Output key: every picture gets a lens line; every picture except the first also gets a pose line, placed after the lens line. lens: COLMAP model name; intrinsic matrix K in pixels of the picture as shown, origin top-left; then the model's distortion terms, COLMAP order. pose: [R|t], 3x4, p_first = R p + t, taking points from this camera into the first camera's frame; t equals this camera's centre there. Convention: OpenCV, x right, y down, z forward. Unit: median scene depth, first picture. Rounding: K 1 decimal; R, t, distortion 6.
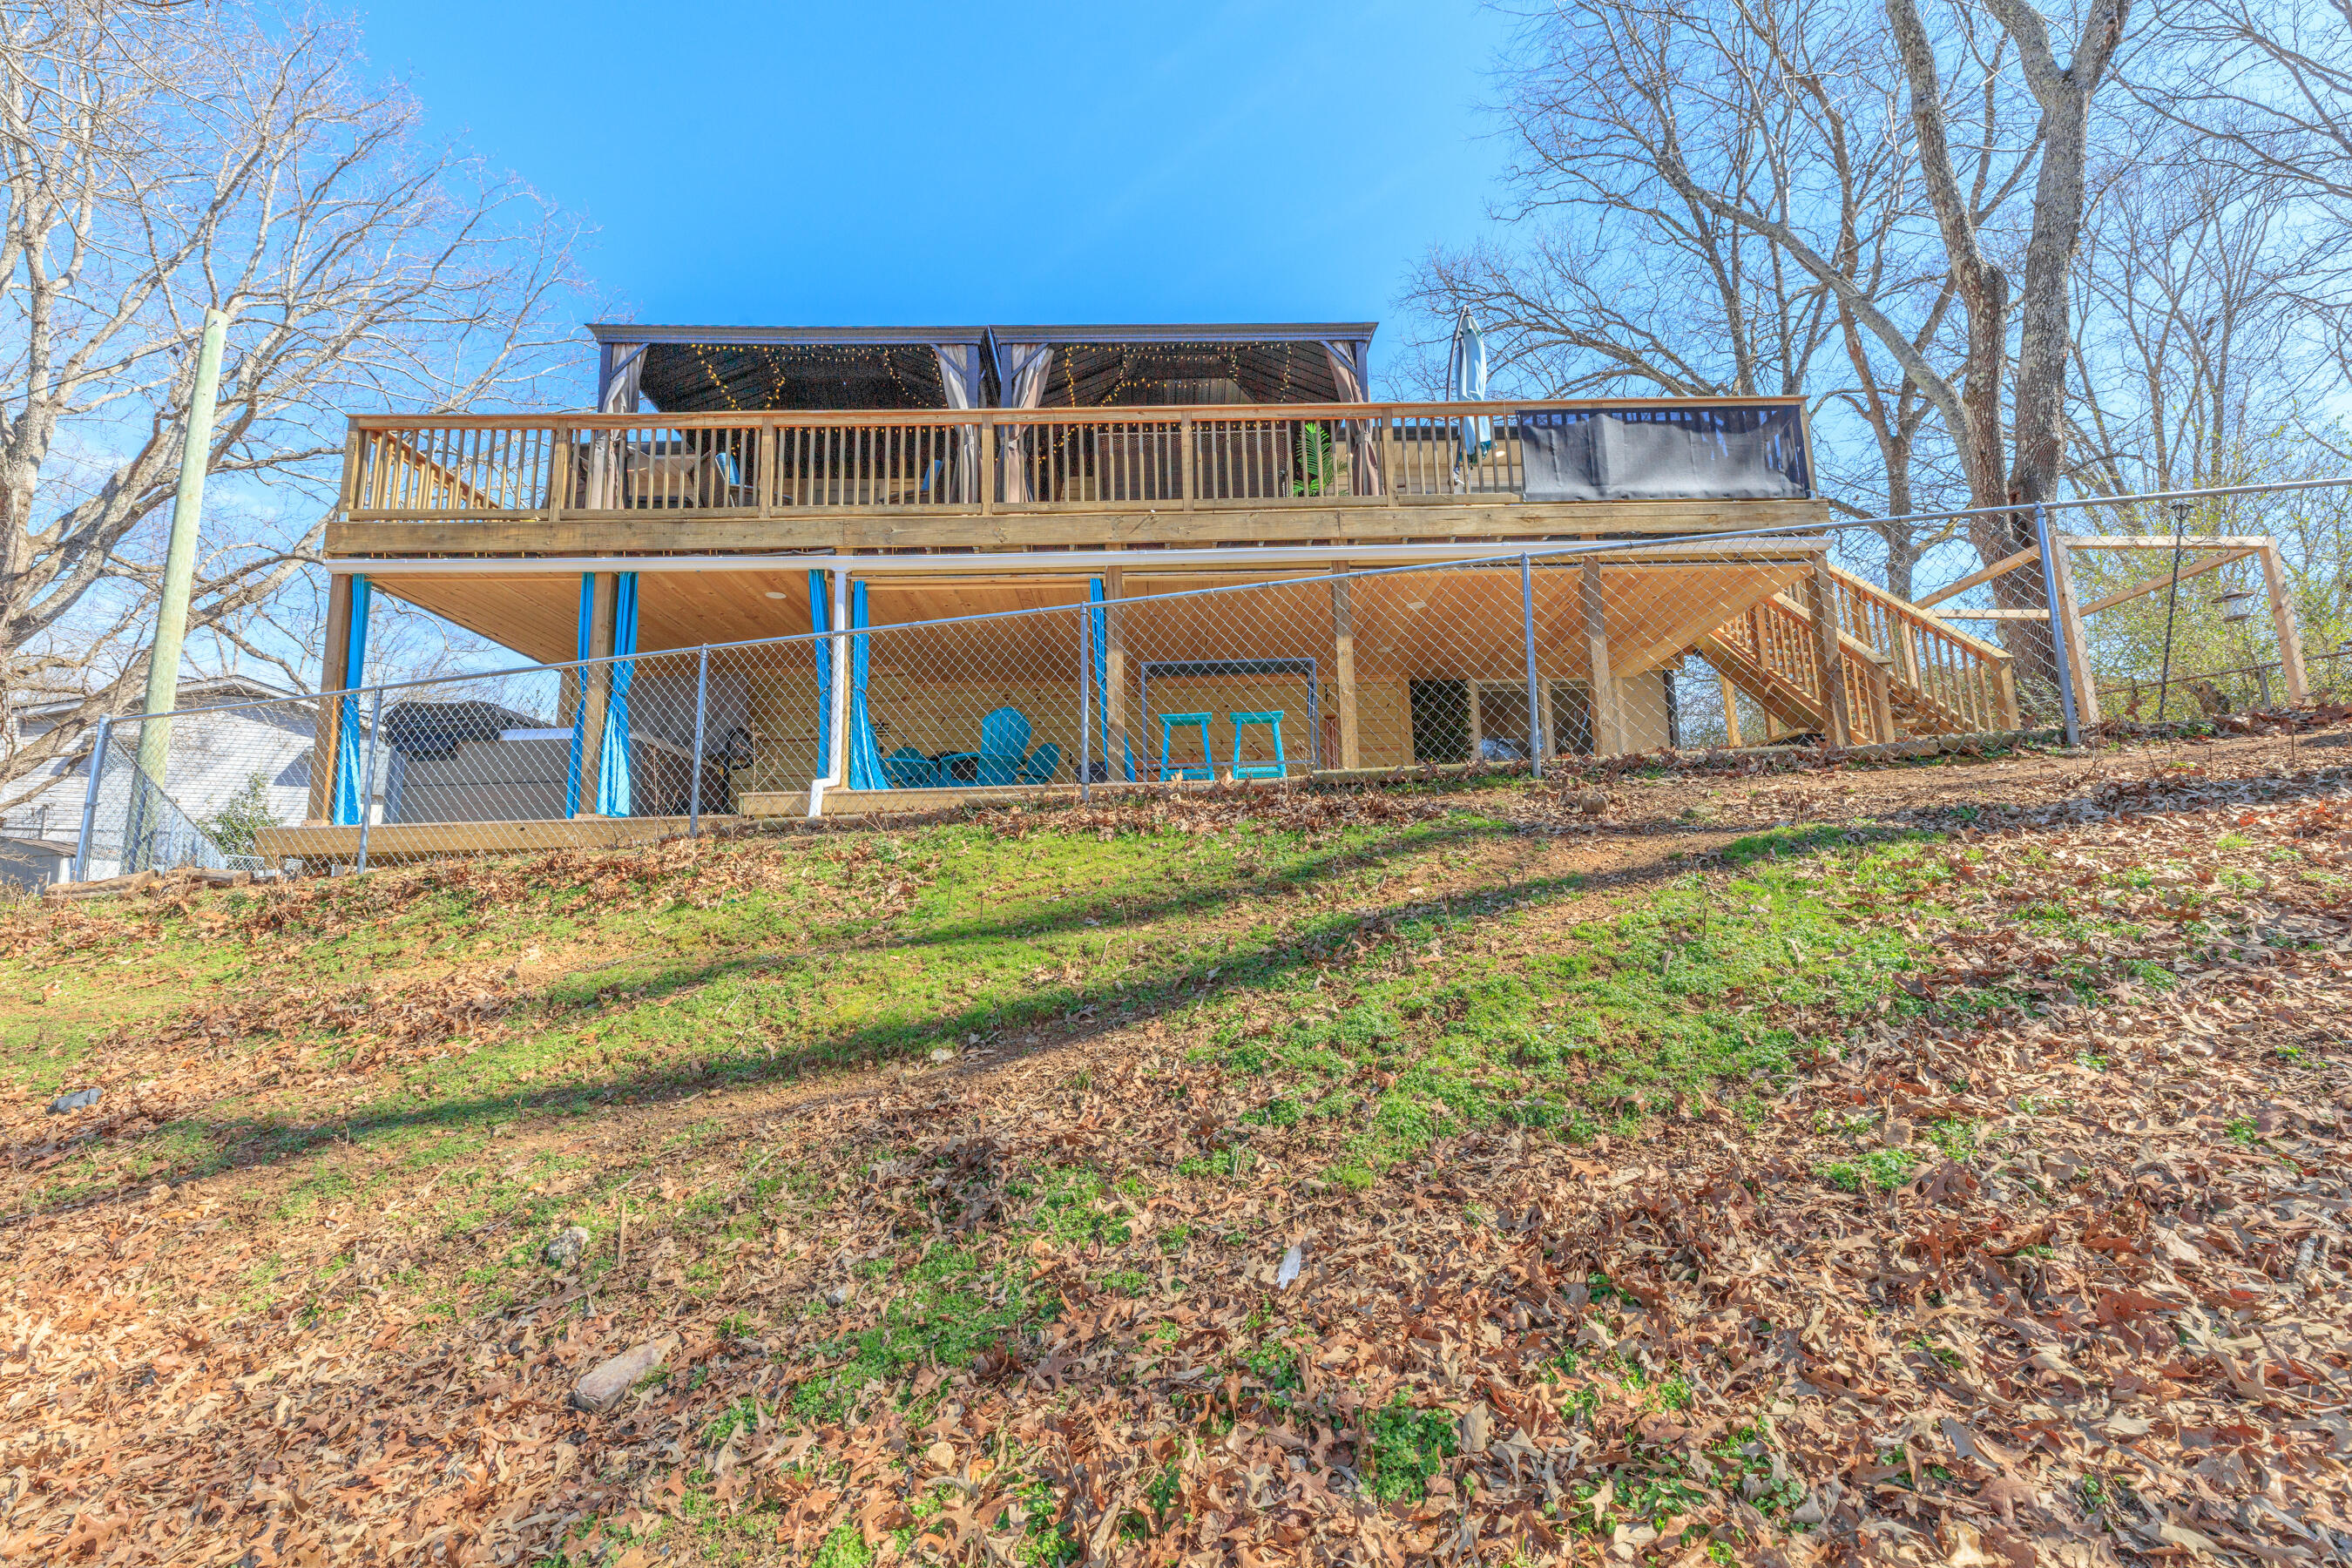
lens RADIAL K [[1058.3, 0, 1143.6], [0, 1058.3, 788.1], [0, 0, 1]] dist [0.002880, -0.000411]
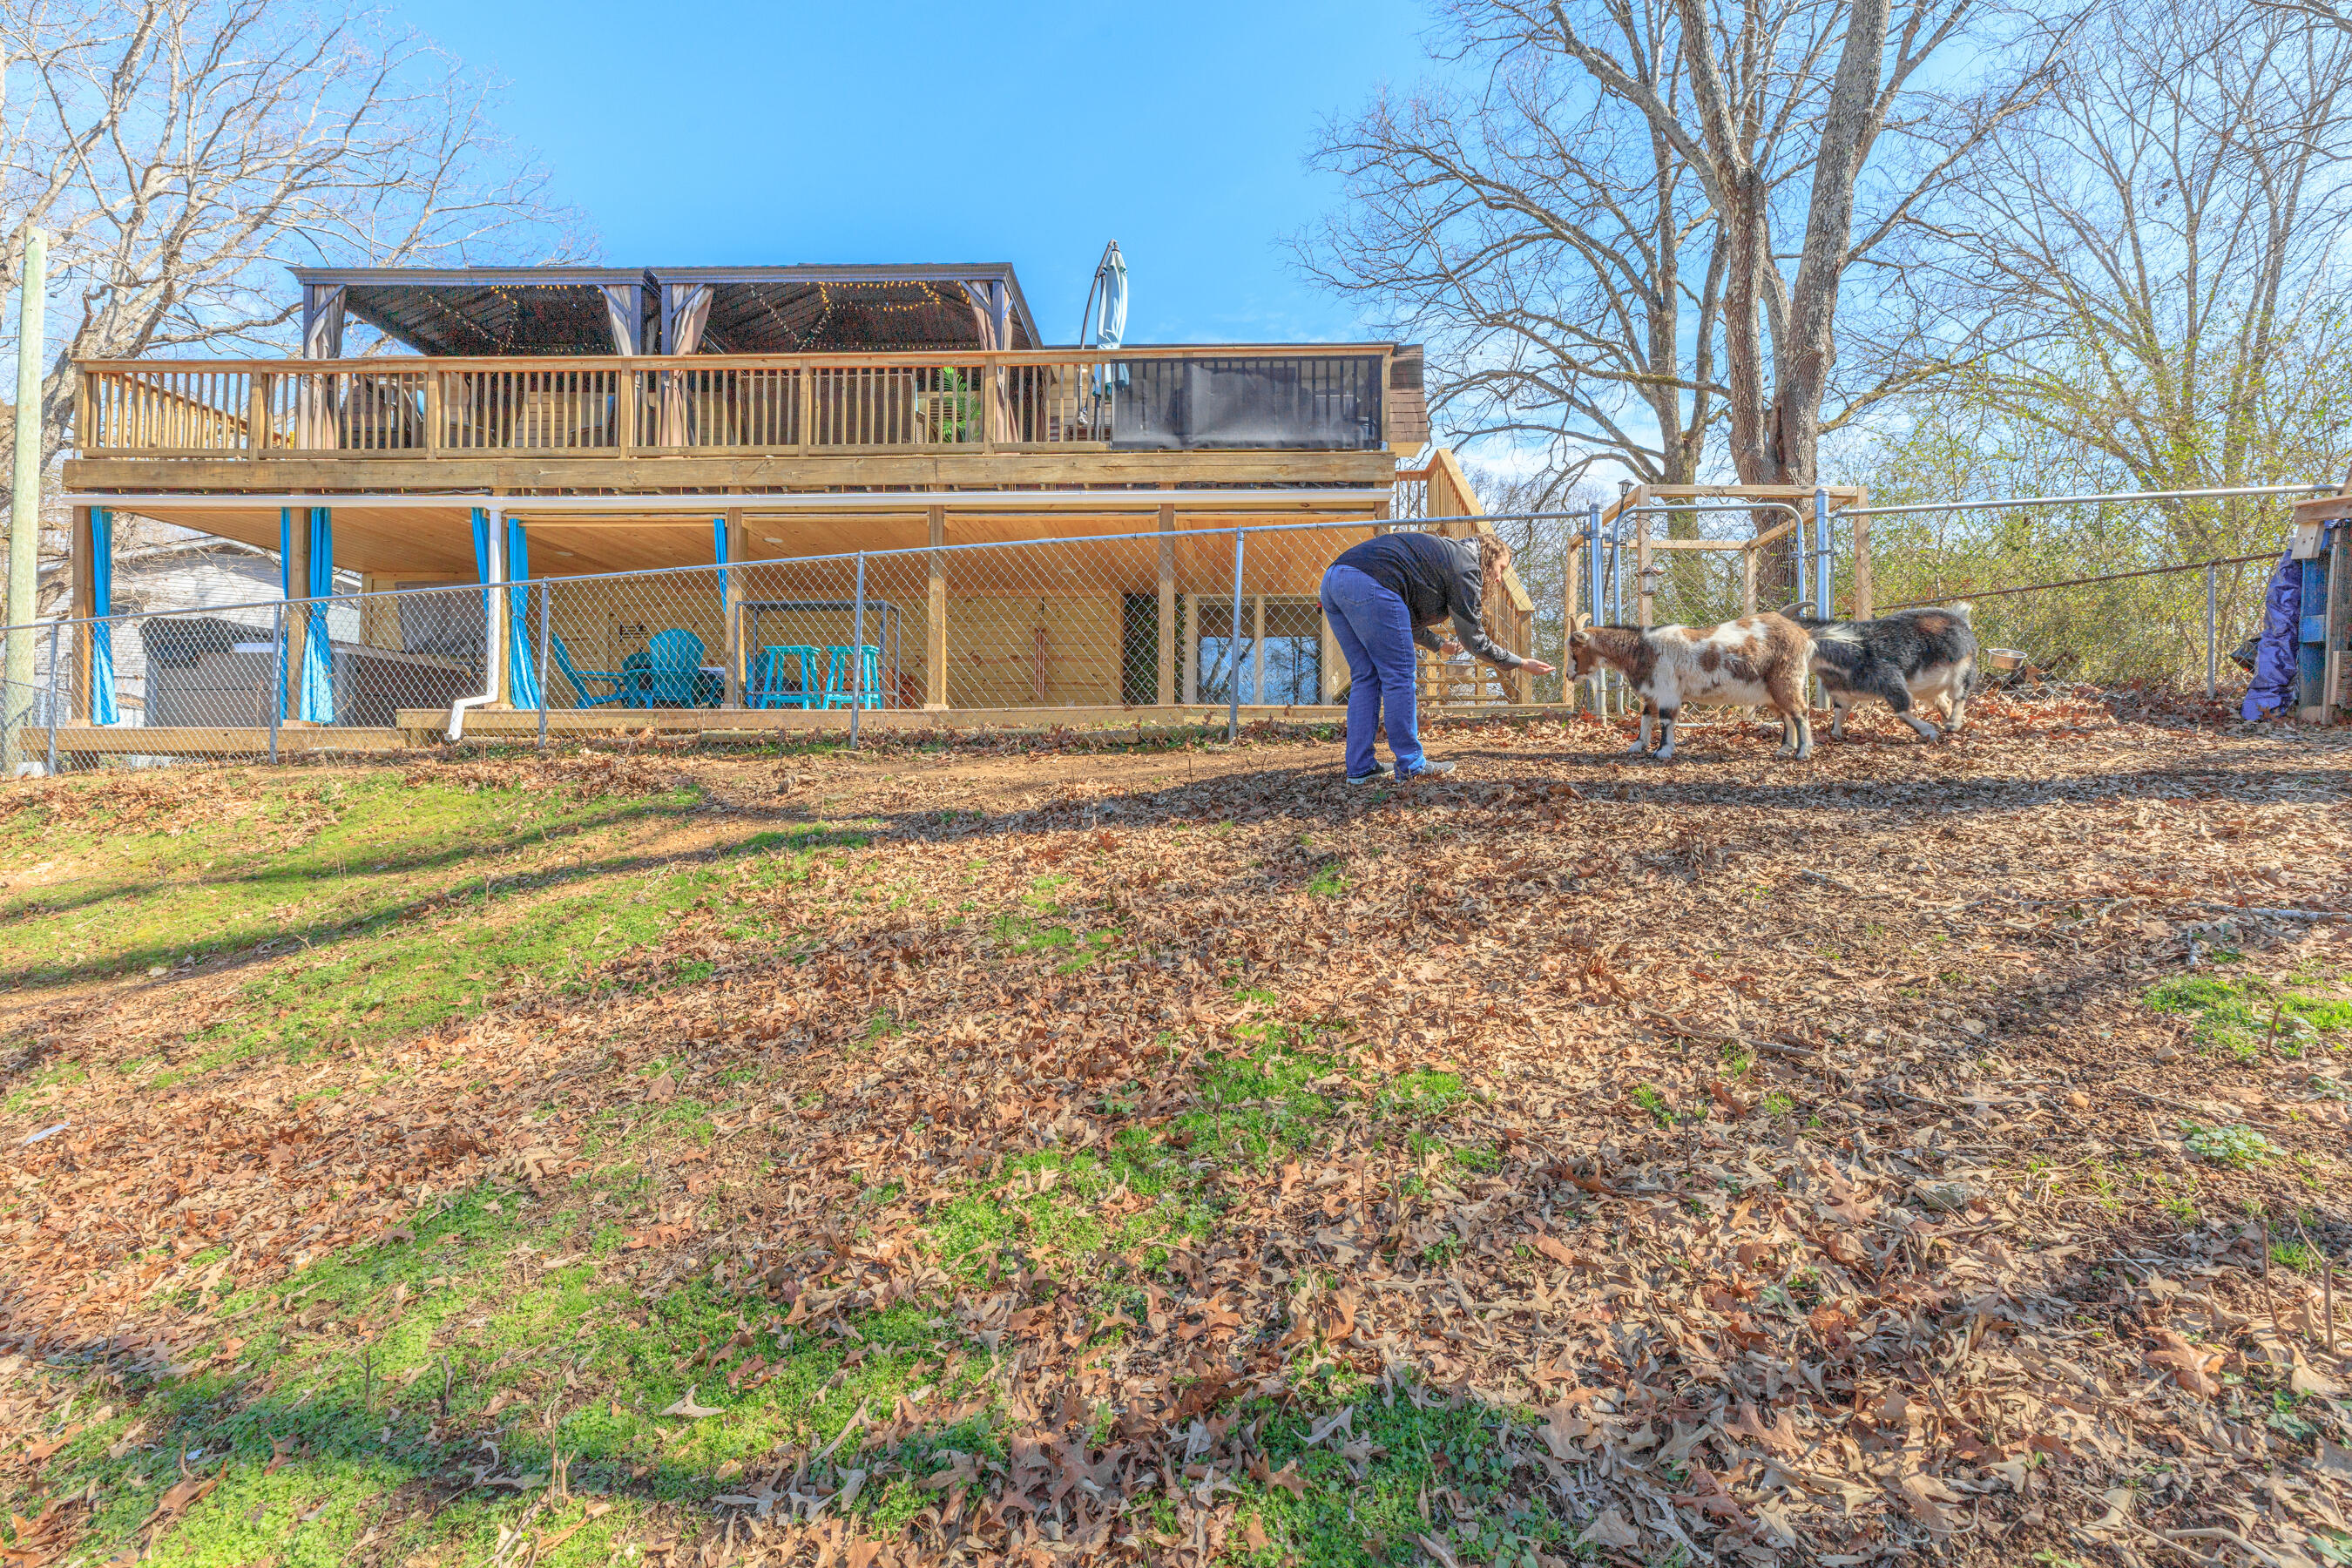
lens RADIAL K [[1058.3, 0, 1143.6], [0, 1058.3, 788.1], [0, 0, 1]] dist [0.002880, -0.000411]
pose [[0.997710, 0.029045, -0.061090, 0.461078], [-0.020040, 0.989497, 0.143158, -0.085440], [0.064607, -0.141606, 0.987813, -0.103259]]
